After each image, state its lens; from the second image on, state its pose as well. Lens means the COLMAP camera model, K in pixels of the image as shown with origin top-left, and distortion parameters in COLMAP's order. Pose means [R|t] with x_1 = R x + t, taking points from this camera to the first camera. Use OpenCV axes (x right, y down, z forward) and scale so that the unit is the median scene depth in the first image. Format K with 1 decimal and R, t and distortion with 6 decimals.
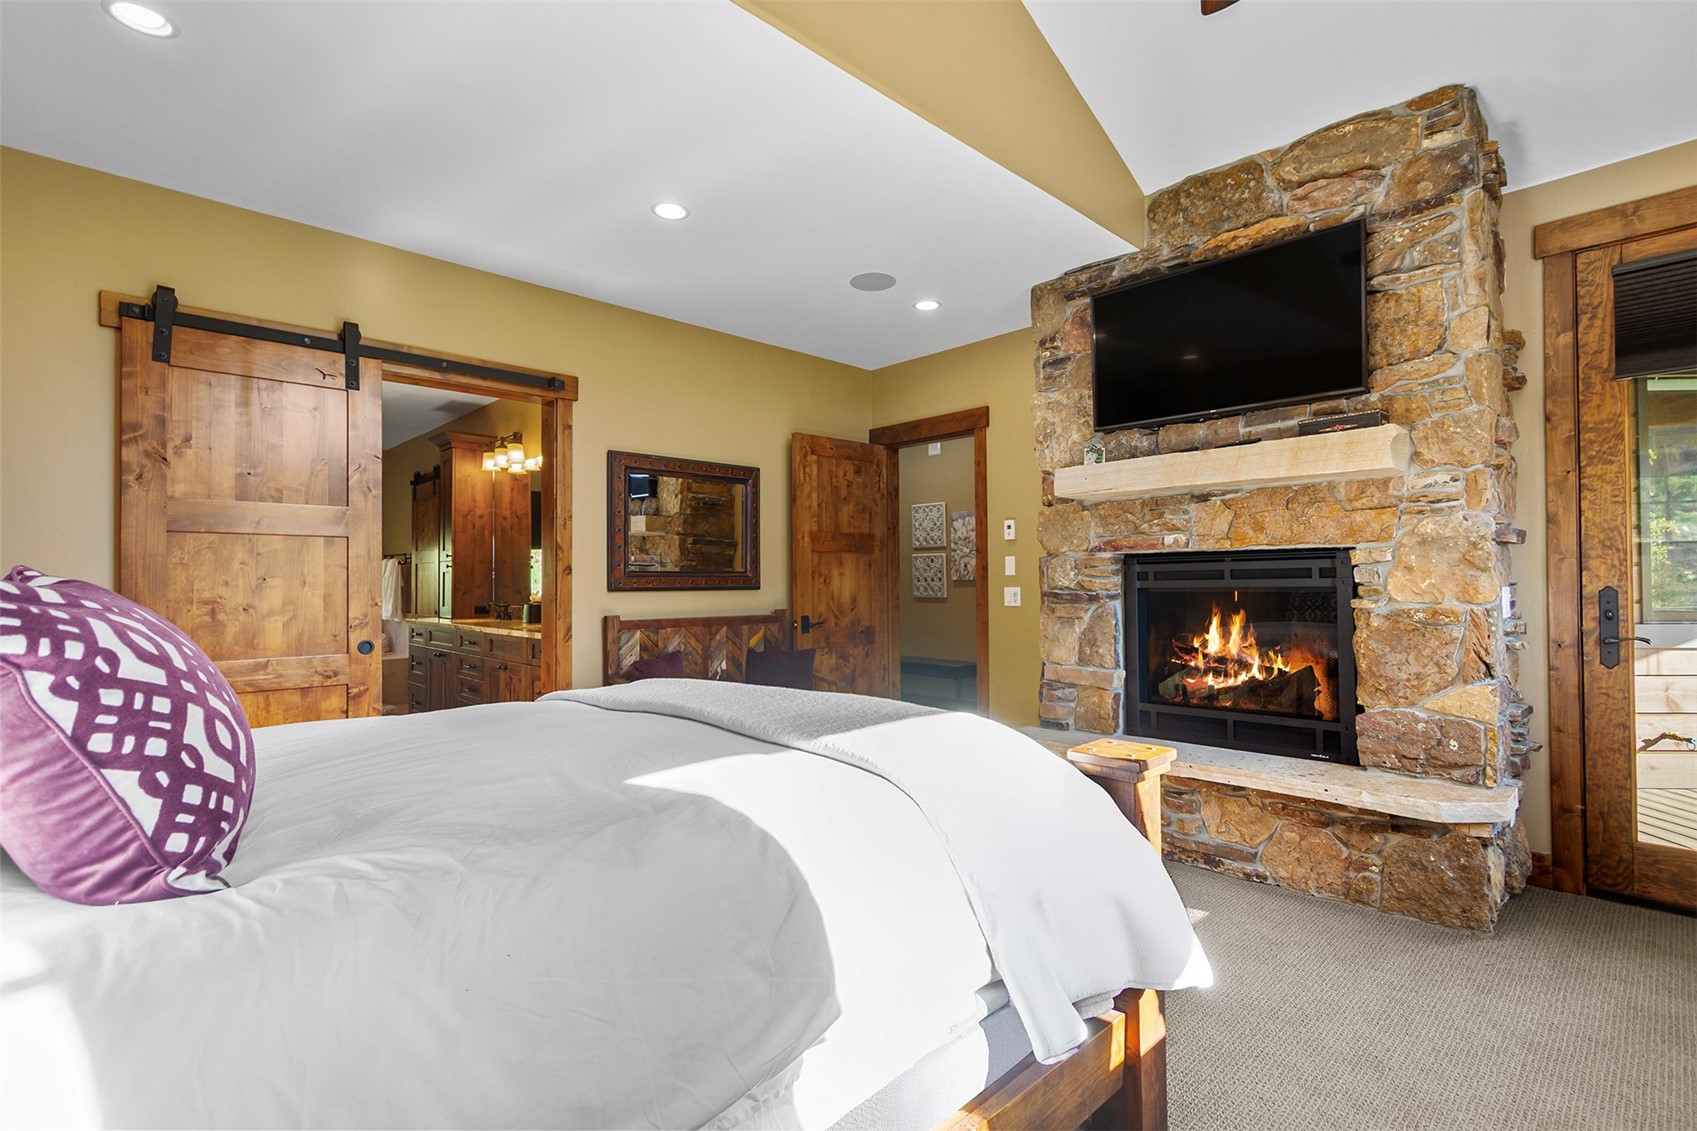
lens RADIAL K [[787.4, 0, 852.5], [0, 787.4, 578.1], [0, 0, 1]] dist [-0.002025, -0.000112]
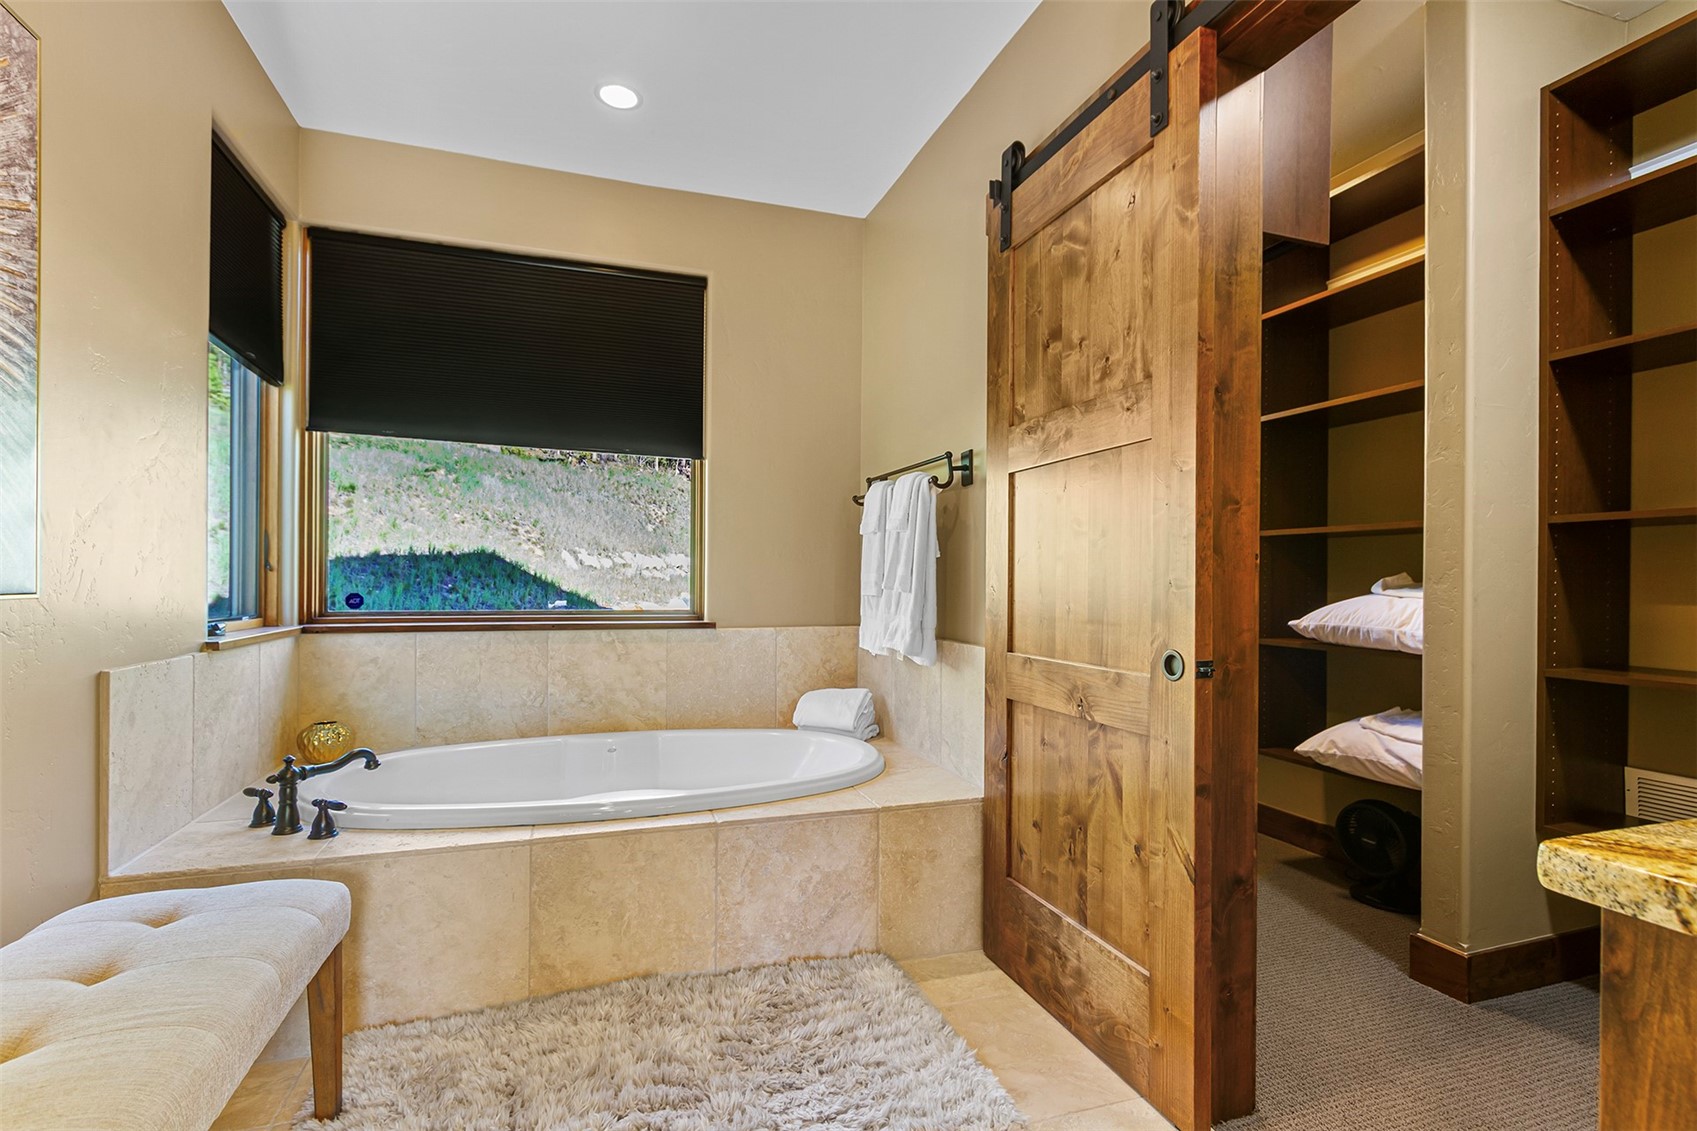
lens RADIAL K [[787.4, 0, 852.5], [0, 787.4, 578.1], [0, 0, 1]] dist [-0.002025, -0.000112]
pose [[0.908928, 0.007787, -0.416880, -0.600556], [-0.005926, 0.999966, 0.005759, 0.021926], [0.416911, -0.002764, 0.908943, 0.887191]]
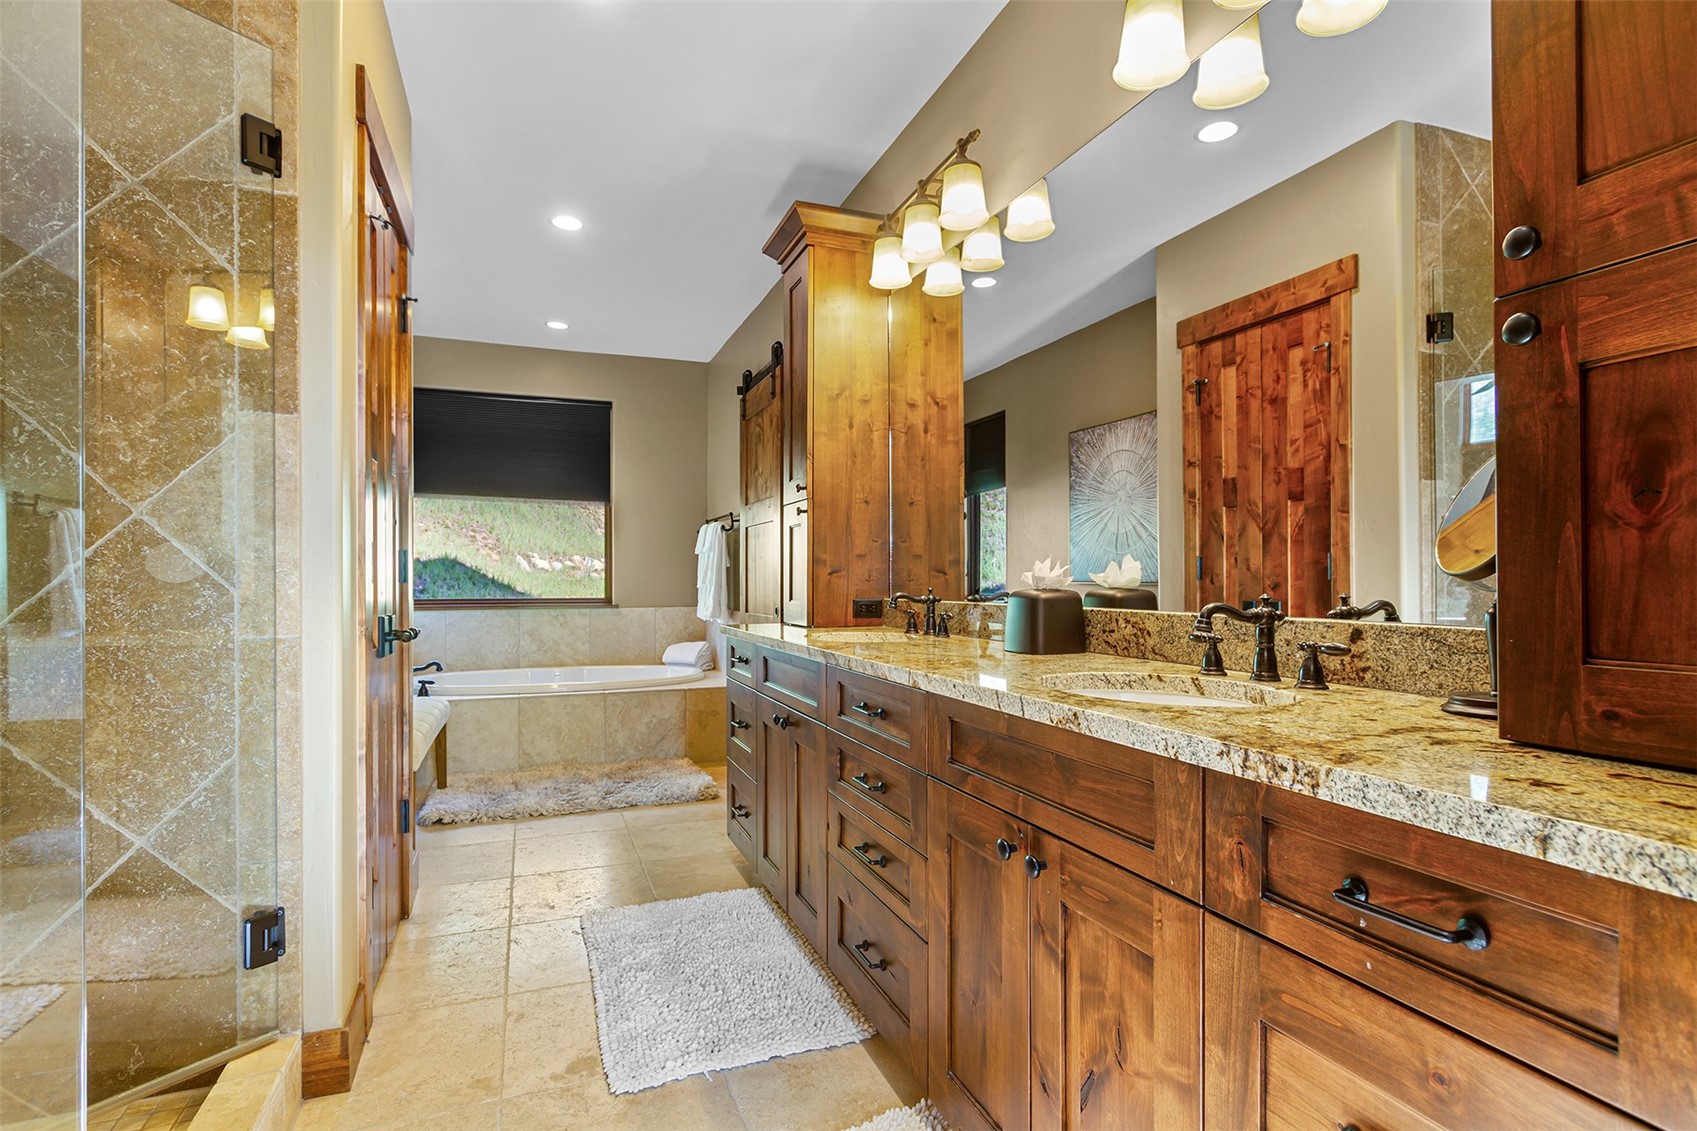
lens RADIAL K [[840.6, 0, 847.4], [0, 840.6, 577.9], [0, 0, 1]] dist [0.000654, 0.000013]
pose [[0.920044, 0.000546, -0.391816, -0.293894], [0.001658, 0.999985, 0.005286, 0.020219], [0.391812, -0.005513, 0.920029, 0.555110]]
